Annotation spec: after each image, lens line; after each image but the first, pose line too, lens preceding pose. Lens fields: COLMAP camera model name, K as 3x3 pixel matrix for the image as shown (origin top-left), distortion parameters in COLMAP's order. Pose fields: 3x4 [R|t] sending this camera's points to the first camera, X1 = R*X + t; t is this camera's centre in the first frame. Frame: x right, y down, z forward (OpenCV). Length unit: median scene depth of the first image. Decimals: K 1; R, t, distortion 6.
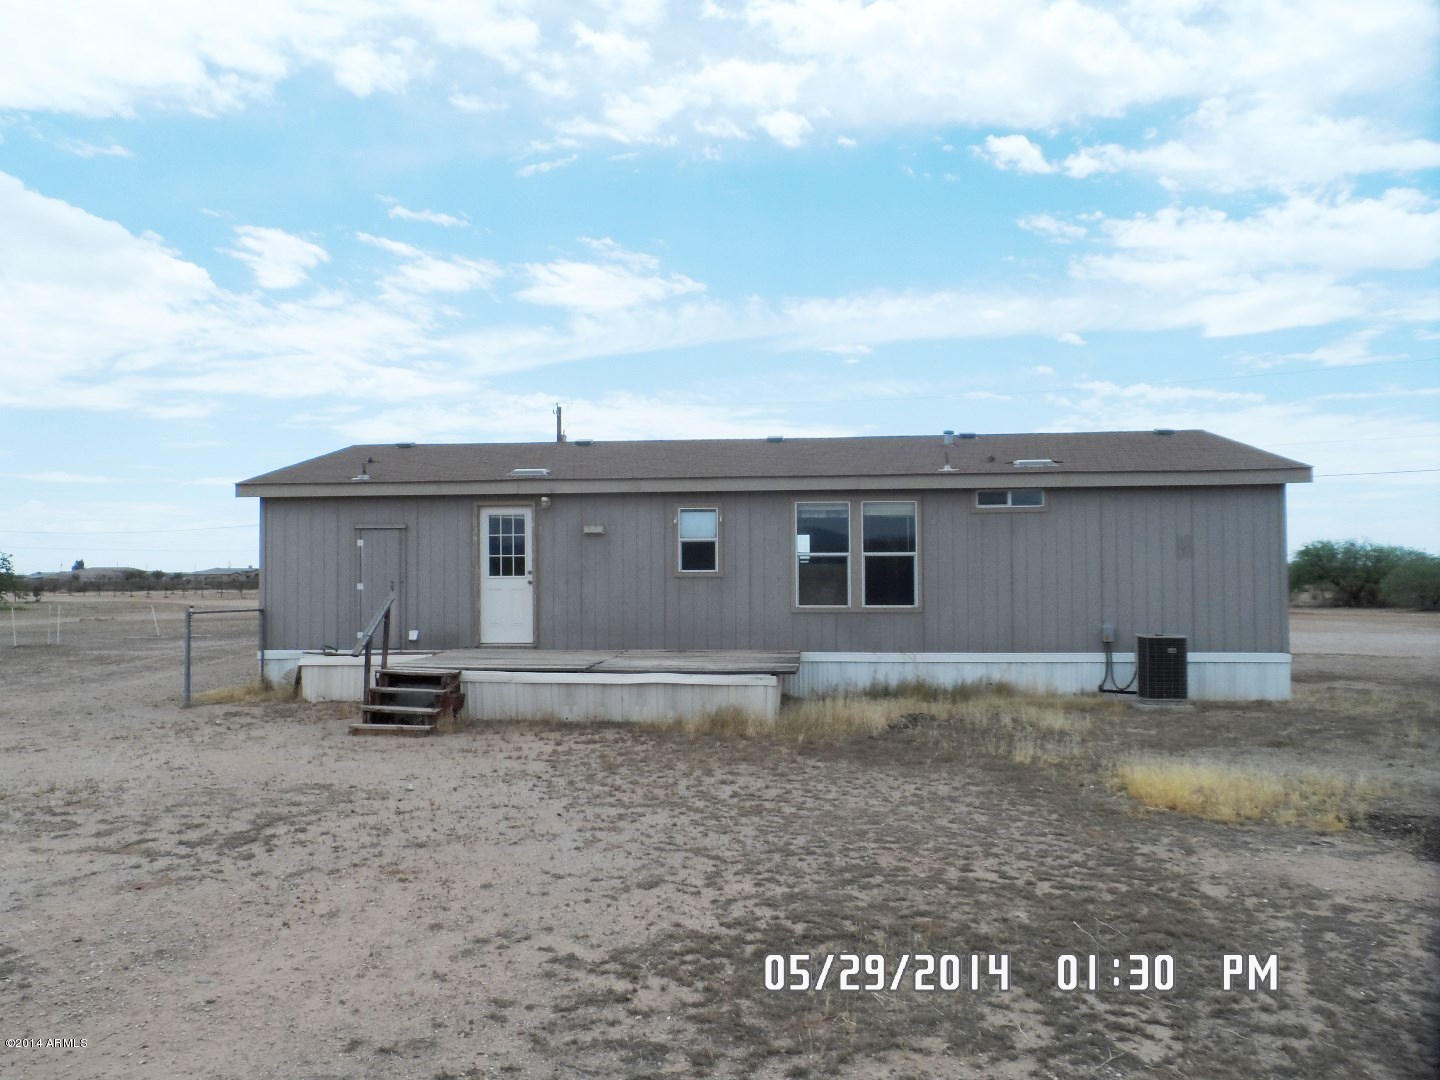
lens RADIAL K [[1104.7, 0, 720.0], [0, 1104.7, 540.0], [0, 0, 1]] dist [-0.002079, 0.000648]
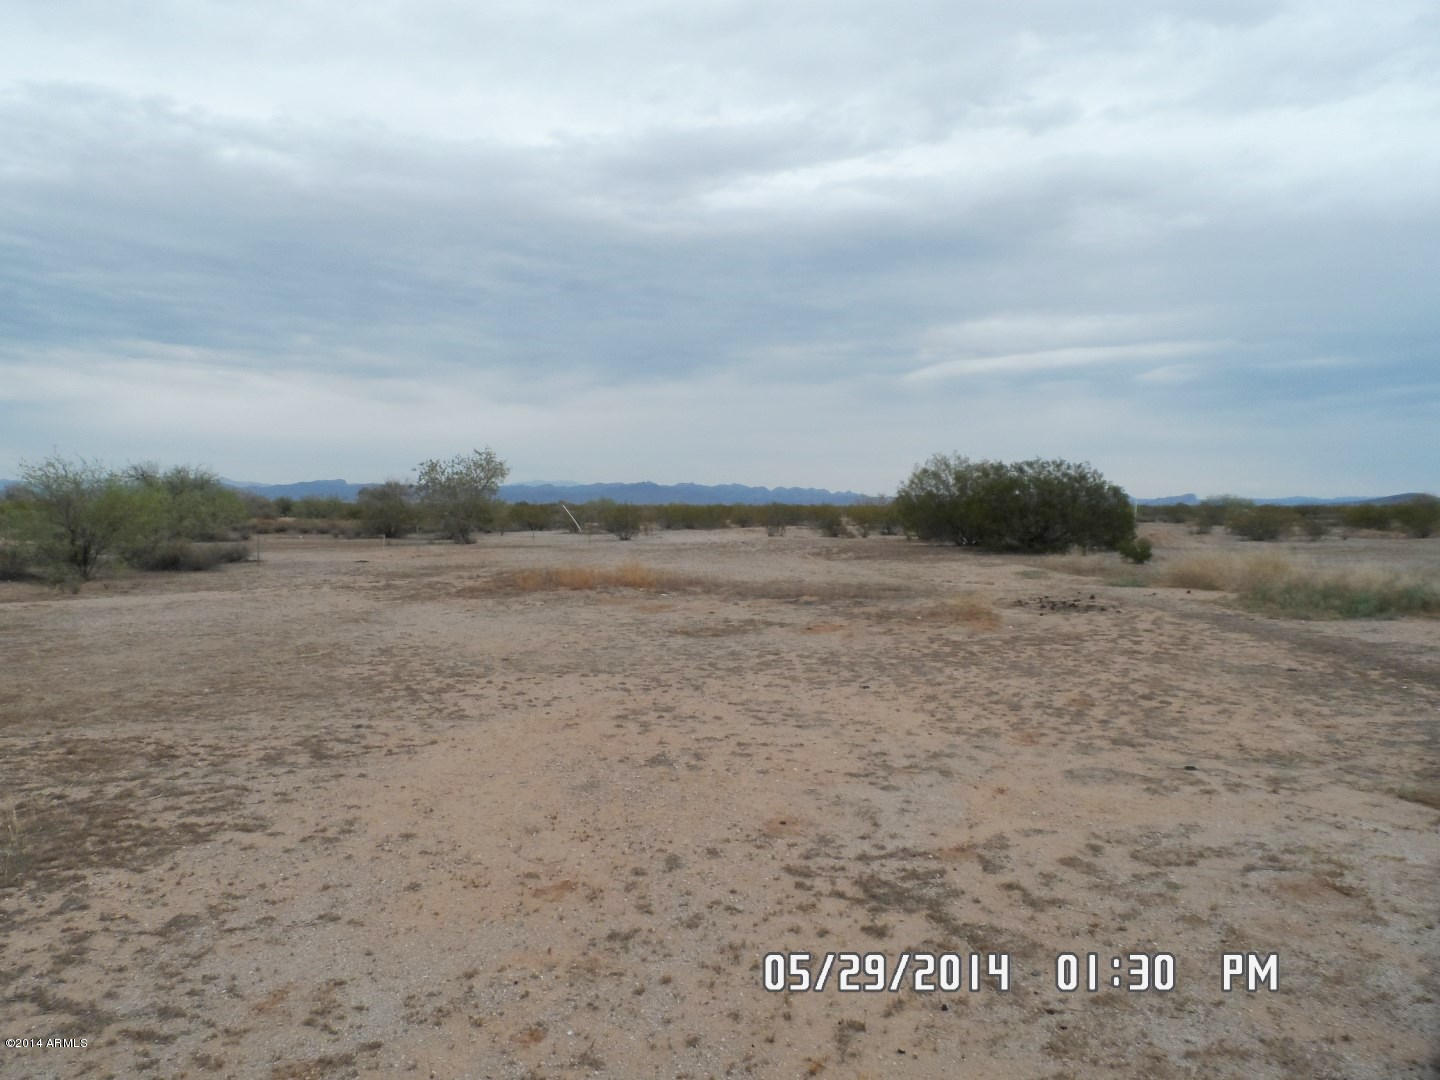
lens RADIAL K [[1104.7, 0, 720.0], [0, 1104.7, 540.0], [0, 0, 1]] dist [-0.002079, 0.000648]
pose [[-0.908388, 0.011877, -0.417960, -0.086097], [0.012164, 0.999924, 0.001977, 0.071310], [0.417952, -0.003288, -0.908463, 1.804433]]
